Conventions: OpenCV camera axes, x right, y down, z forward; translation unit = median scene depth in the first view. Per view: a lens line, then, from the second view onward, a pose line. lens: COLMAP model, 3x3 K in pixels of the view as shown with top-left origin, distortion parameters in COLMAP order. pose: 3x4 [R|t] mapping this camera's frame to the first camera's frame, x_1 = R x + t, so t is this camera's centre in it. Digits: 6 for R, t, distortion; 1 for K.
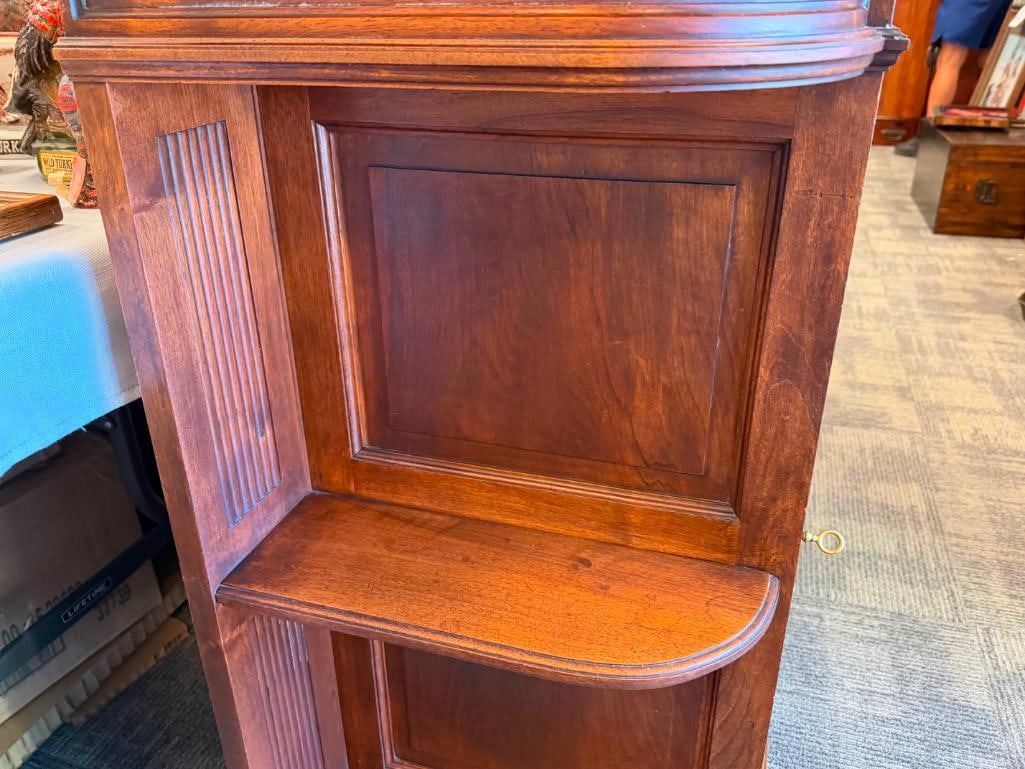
lens RADIAL K [[813.6, 0, 512.2], [0, 813.6, 380.6], [0, 0, 1]] dist [0.032713, -0.075838]
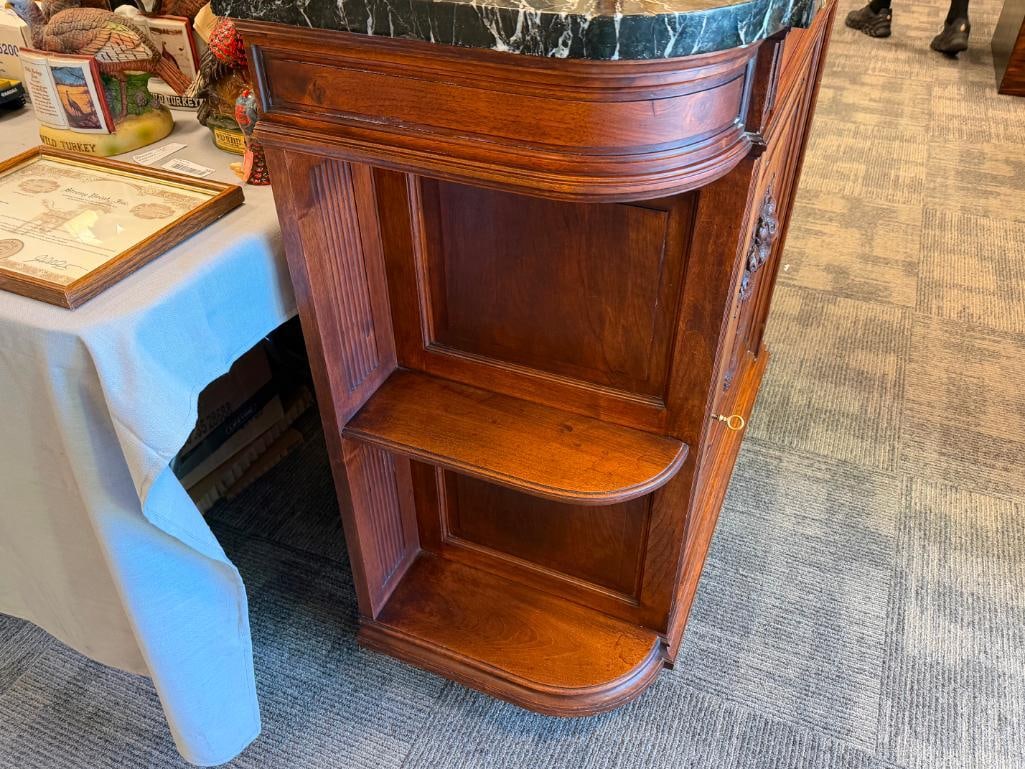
lens RADIAL K [[813.6, 0, 514.7], [0, 813.6, 385.6], [0, 0, 1]] dist [0.032713, -0.075838]
pose [[0.995564, 0.059208, -0.073117, 0.091851], [-0.040277, 0.970549, 0.237513, -0.219940], [0.085027, -0.233515, 0.968629, -0.503257]]
